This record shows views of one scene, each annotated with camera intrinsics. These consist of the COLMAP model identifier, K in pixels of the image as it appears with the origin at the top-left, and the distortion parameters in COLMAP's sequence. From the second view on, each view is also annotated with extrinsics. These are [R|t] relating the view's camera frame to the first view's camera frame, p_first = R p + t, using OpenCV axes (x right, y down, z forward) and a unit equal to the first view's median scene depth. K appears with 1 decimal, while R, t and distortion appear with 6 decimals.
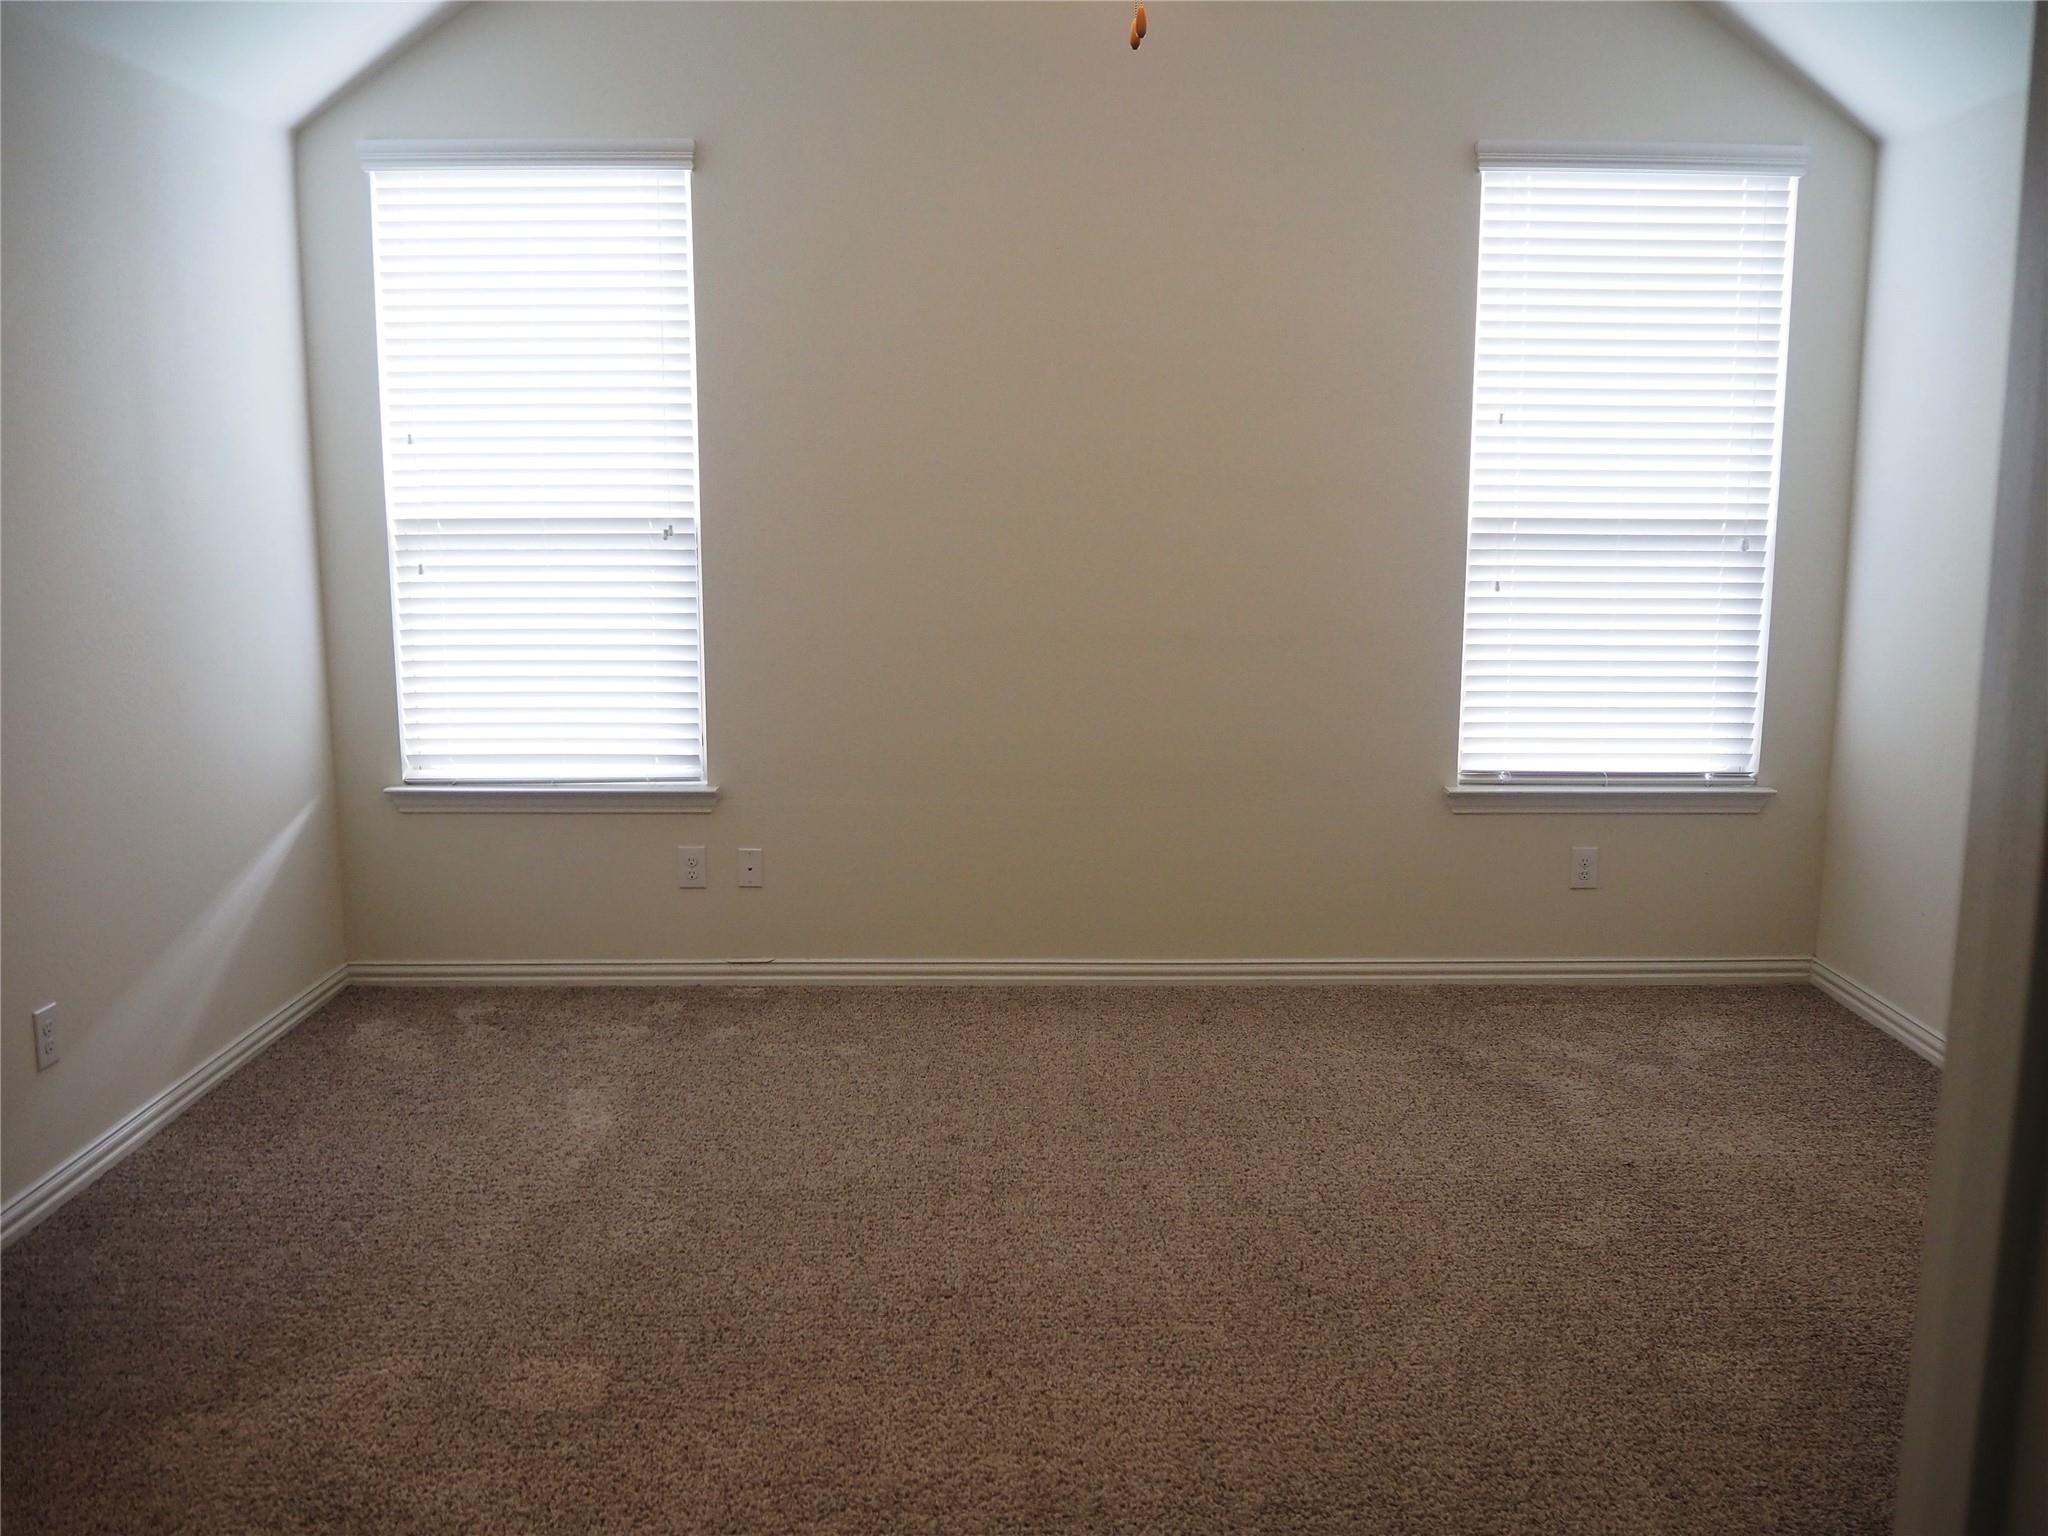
lens RADIAL K [[1715.1, 0, 1027.1], [0, 1715.1, 763.8], [0, 0, 1]] dist [-0.059522, 0.024838]
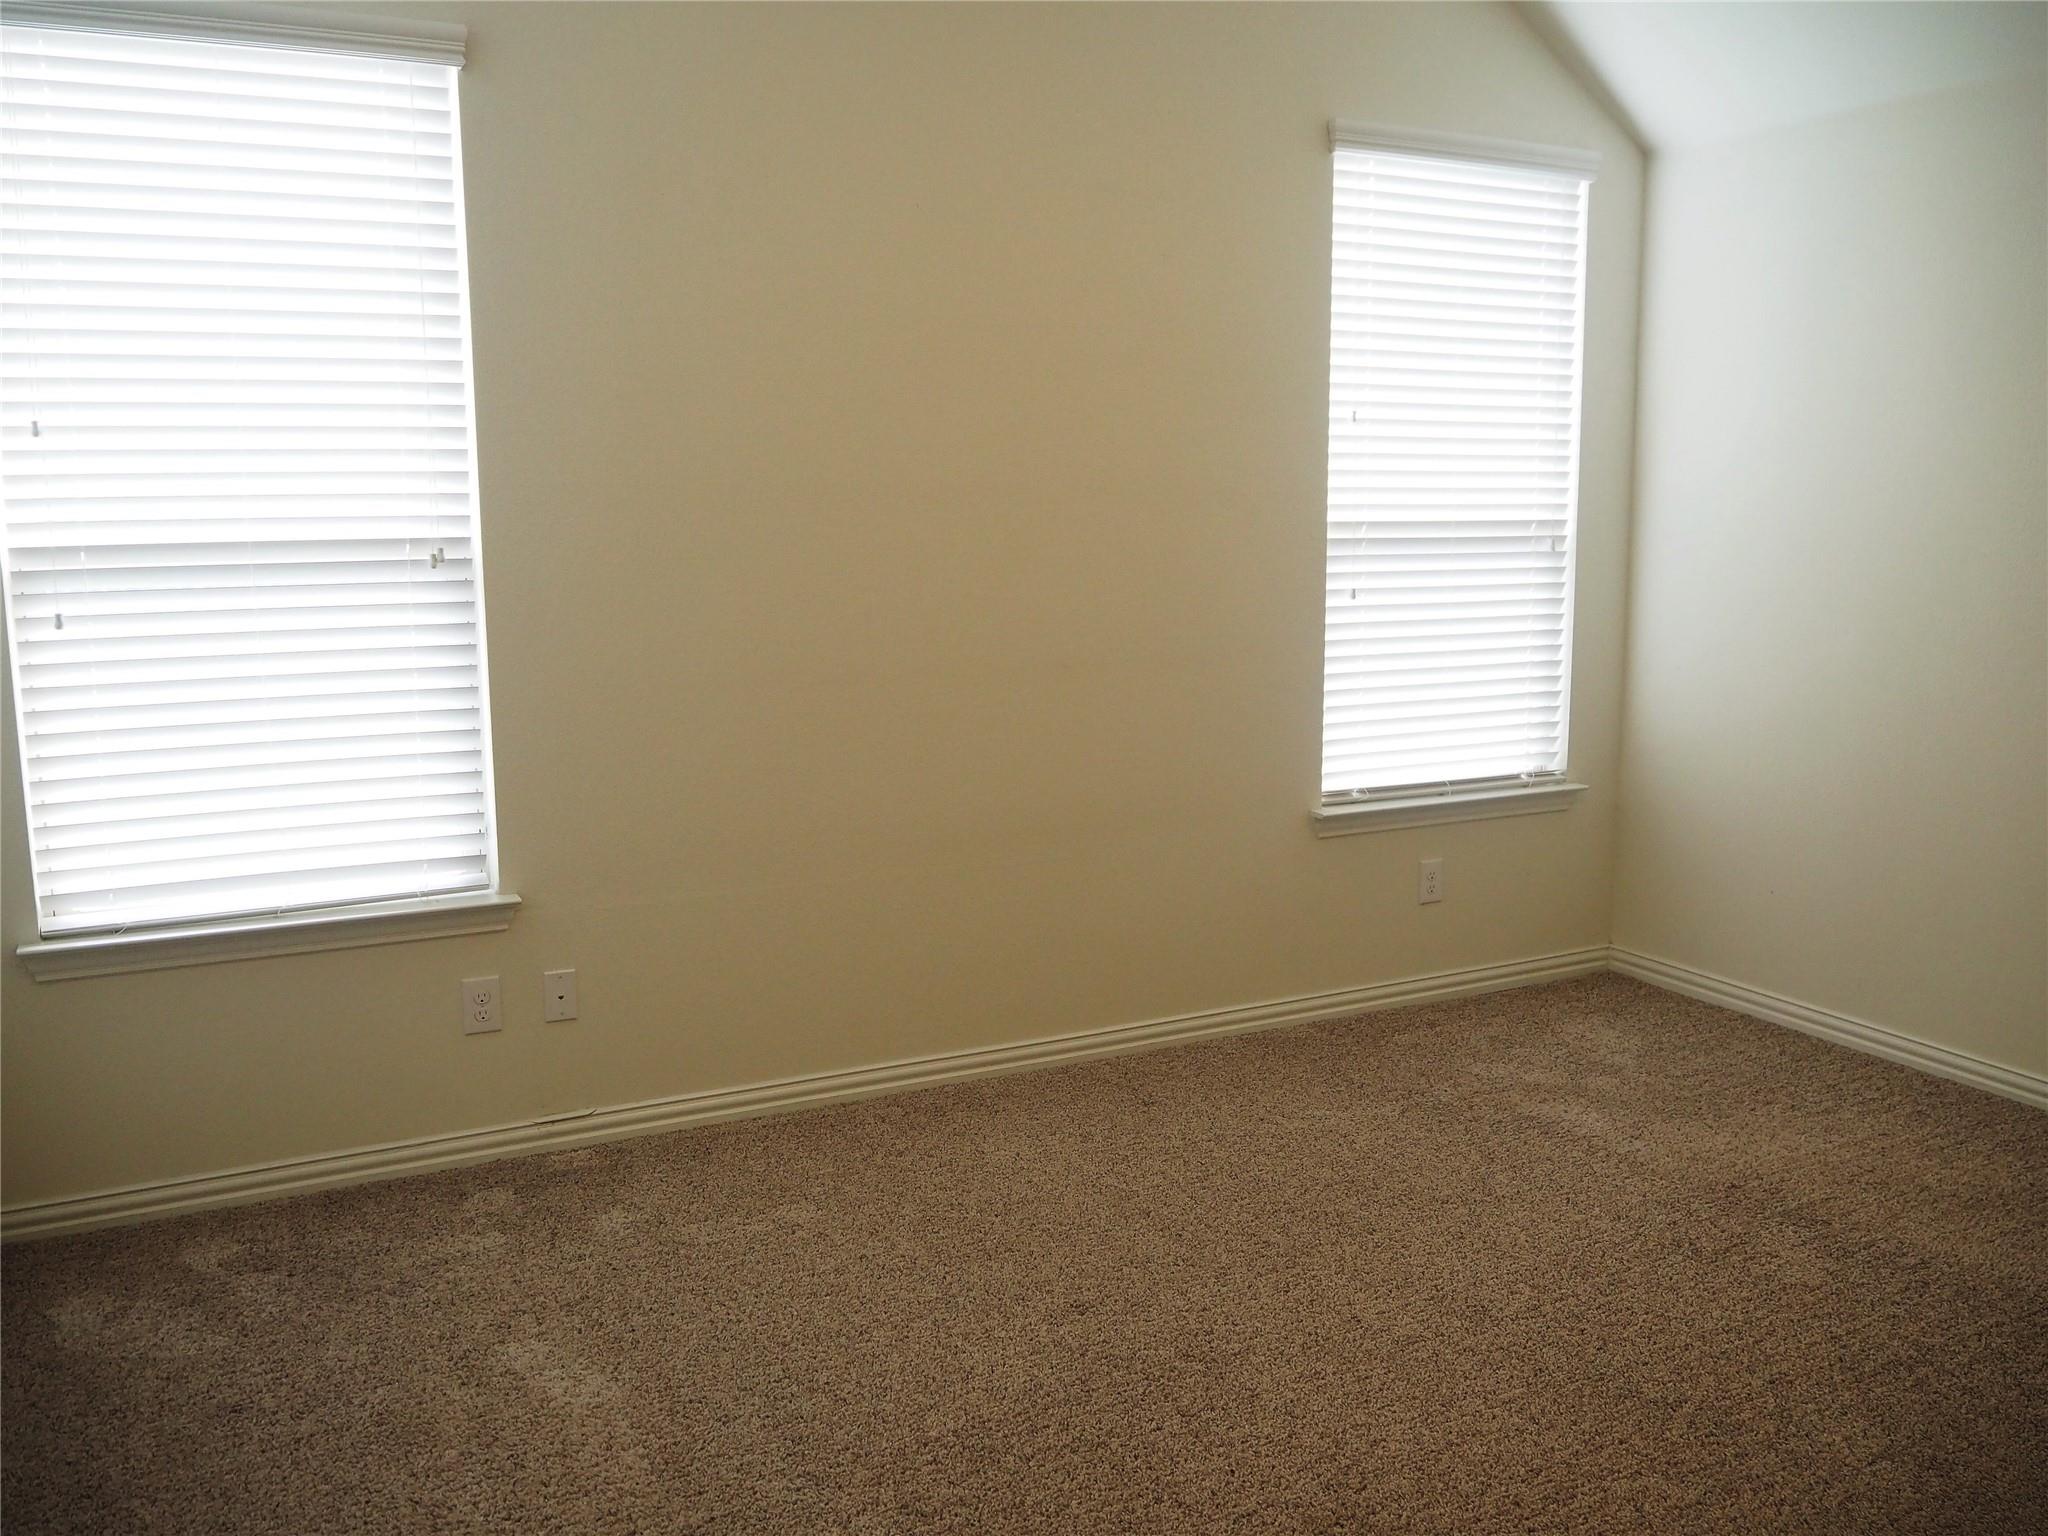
lens RADIAL K [[1715.1, 0, 1024.8], [0, 1715.1, 770.7], [0, 0, 1]] dist [-0.059522, 0.024838]
pose [[0.896622, -0.076824, 0.436082, -0.308733], [0.081183, 0.996662, 0.008662, -0.029723], [-0.435291, 0.027636, 0.899865, 0.231152]]
